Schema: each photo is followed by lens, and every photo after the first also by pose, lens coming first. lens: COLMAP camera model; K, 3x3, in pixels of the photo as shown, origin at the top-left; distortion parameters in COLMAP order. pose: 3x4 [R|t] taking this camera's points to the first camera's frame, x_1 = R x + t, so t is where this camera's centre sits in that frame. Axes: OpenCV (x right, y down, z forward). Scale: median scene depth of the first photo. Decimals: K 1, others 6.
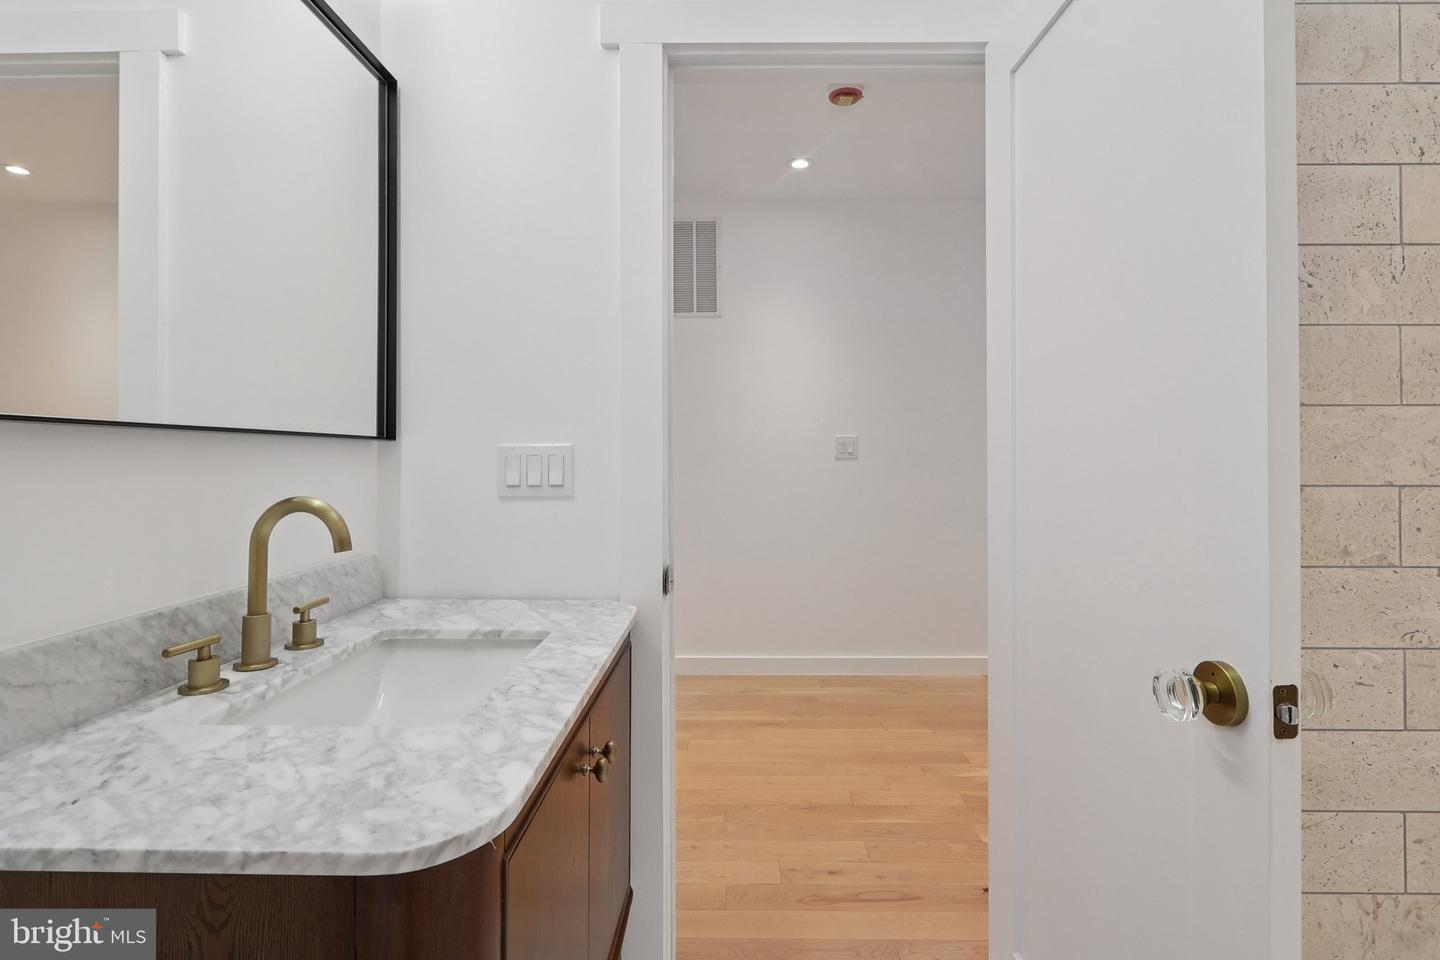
lens RADIAL K [[692.9, 0, 736.6], [0, 692.9, 454.3], [0, 0, 1]] dist [0.002528, -0.002631]
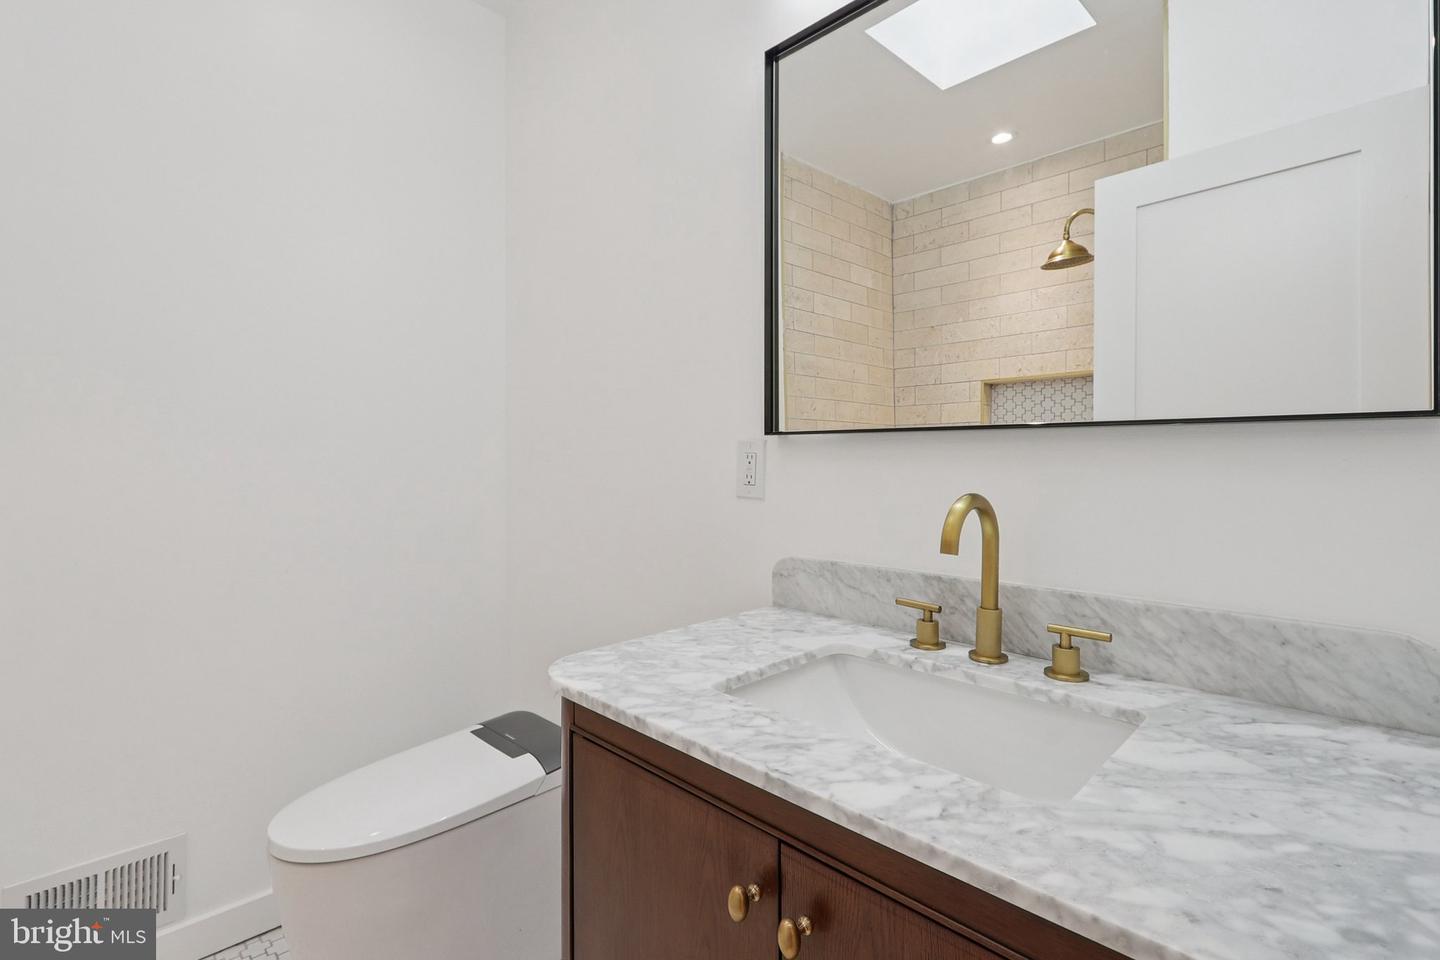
lens RADIAL K [[692.9, 0, 713.8], [0, 692.9, 438.6], [0, 0, 1]] dist [0.002528, -0.002631]
pose [[-0.721333, -0.013670, -0.692454, 0.174545], [0.006820, 0.999617, -0.026839, 0.004183], [0.692555, -0.024083, -0.720963, 0.832993]]
